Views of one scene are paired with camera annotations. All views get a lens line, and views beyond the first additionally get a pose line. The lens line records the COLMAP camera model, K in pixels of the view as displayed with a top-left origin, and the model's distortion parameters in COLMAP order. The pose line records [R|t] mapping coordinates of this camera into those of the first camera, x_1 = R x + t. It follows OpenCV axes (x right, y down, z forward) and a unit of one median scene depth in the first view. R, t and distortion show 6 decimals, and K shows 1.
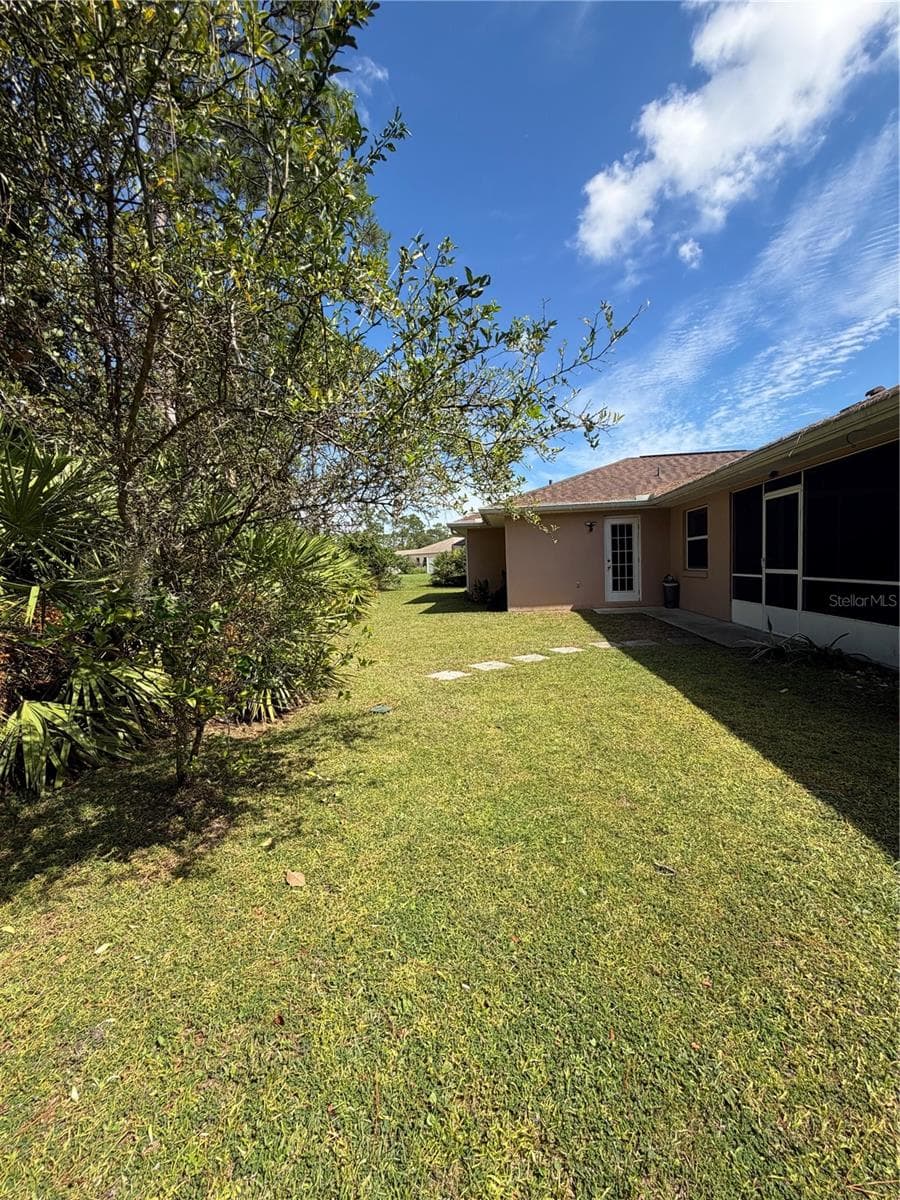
lens RADIAL K [[481.4, 0, 445.9], [0, 481.4, 595.1], [0, 0, 1]] dist [-0.002044, 0.000624]
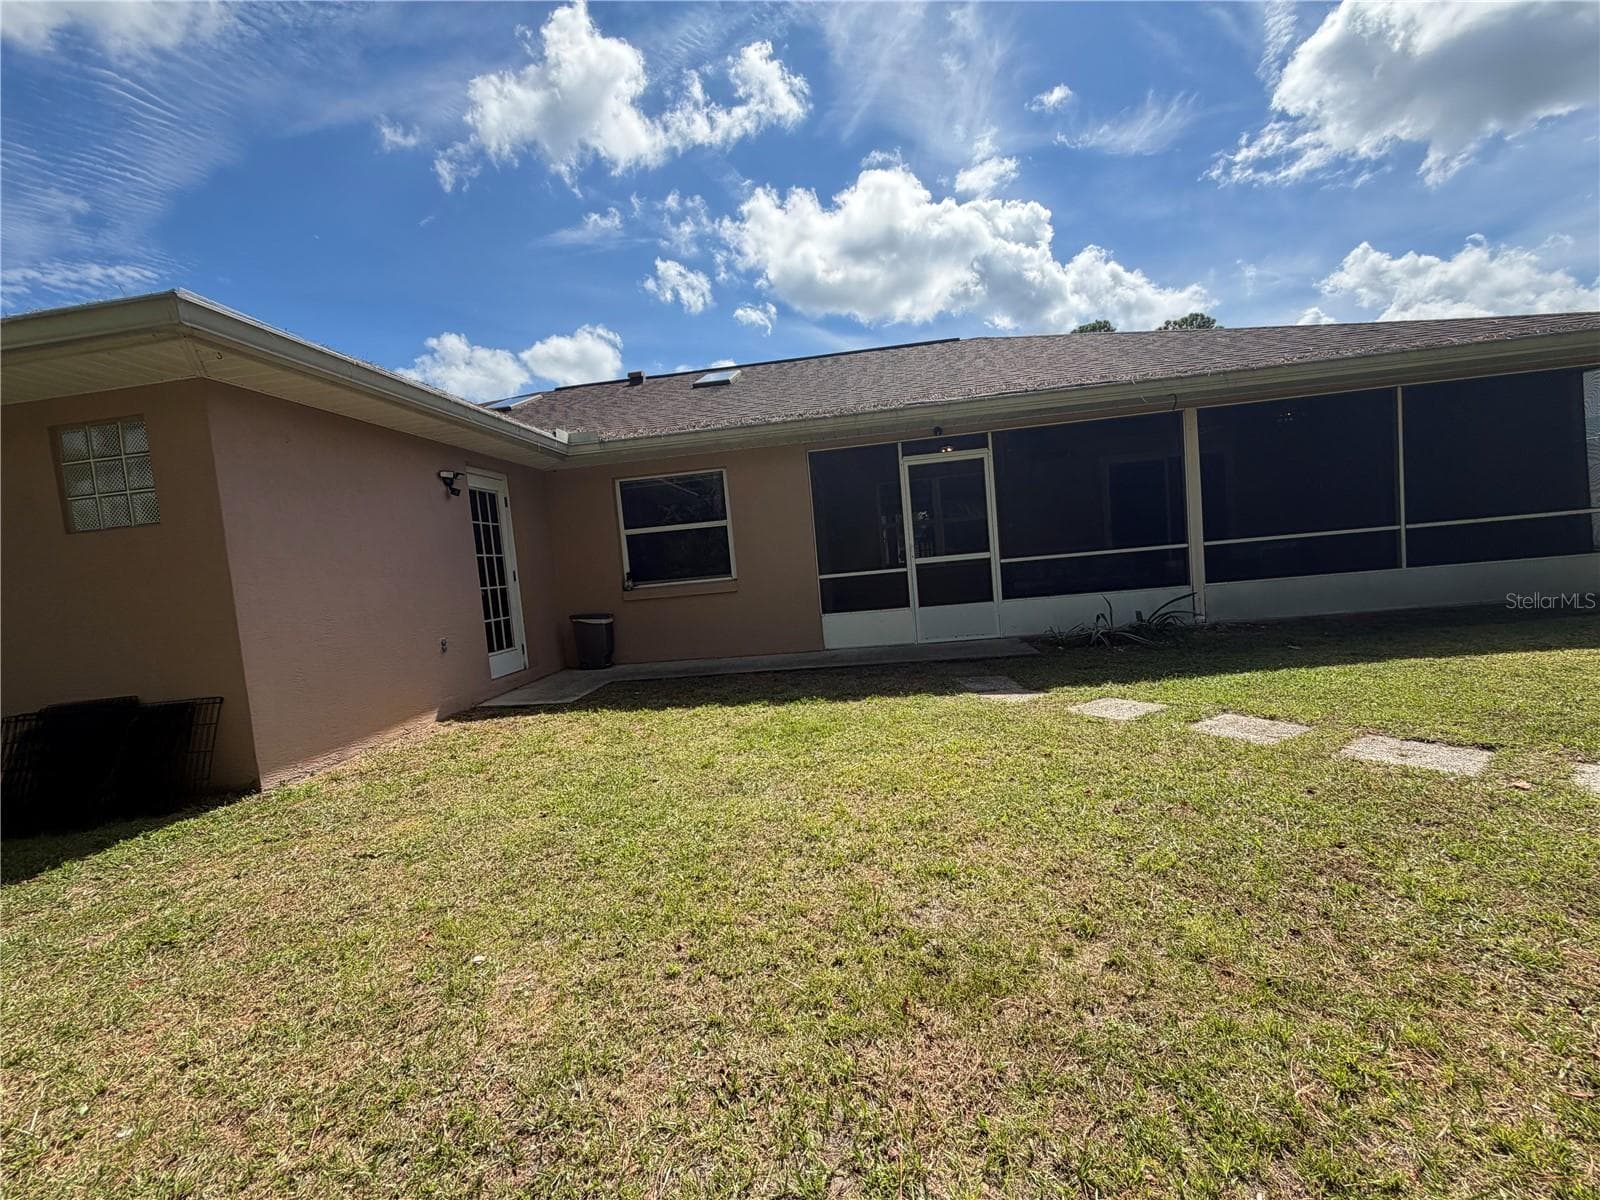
lens RADIAL K [[641.9, 0, 784.5], [0, 641.9, 605.3], [0, 0, 1]] dist [-0.002044, 0.000624]
pose [[-0.032933, -0.027073, 0.999091, -0.369658], [0.151964, 0.987875, 0.031778, -0.053129], [-0.987837, 0.152873, -0.028419, 1.456651]]
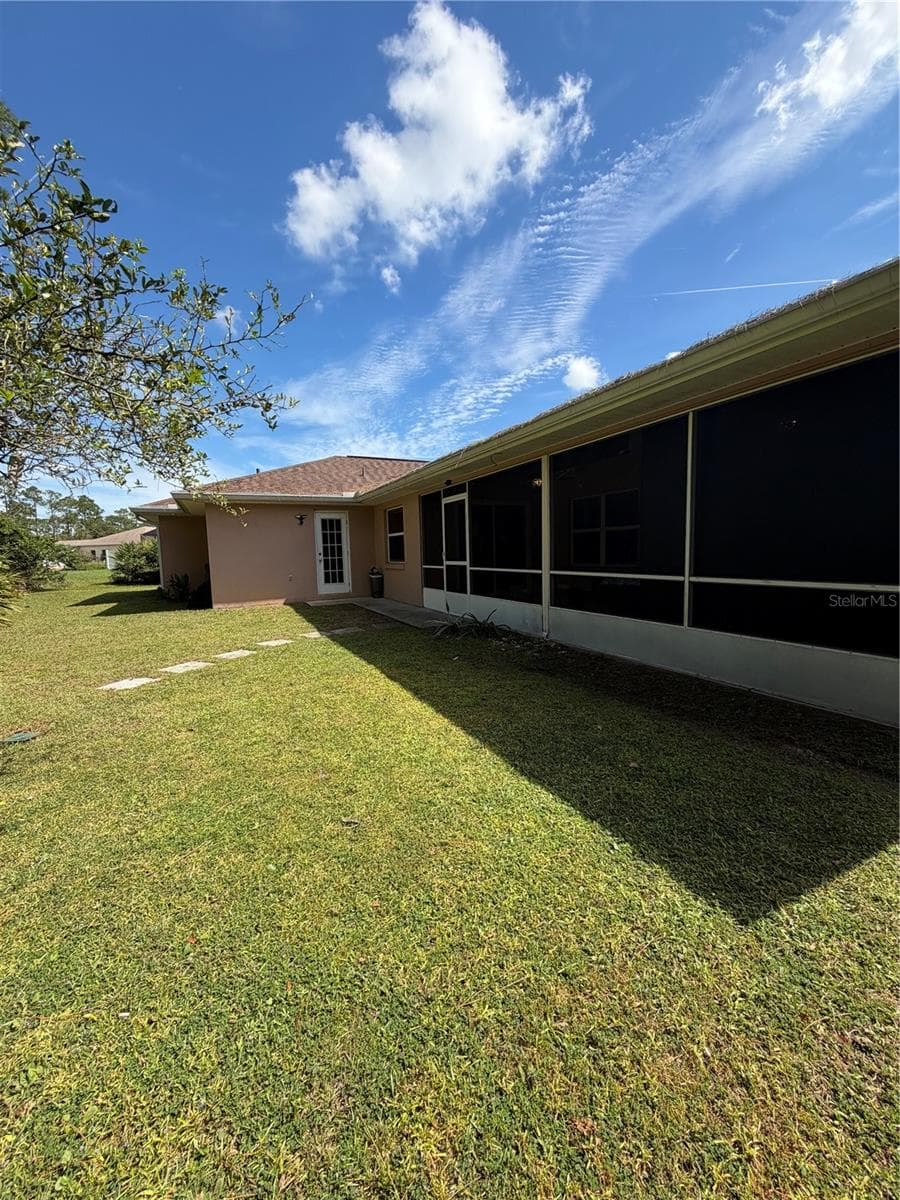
lens RADIAL K [[480.5, 0, 451.6], [0, 480.5, 595.6], [0, 0, 1]] dist [0.001206, 0.000258]
pose [[0.836562, -0.033069, 0.546874, 0.020803], [0.027748, 0.999453, 0.017990, 0.011894], [-0.547170, 0.000125, 0.837022, -0.015386]]
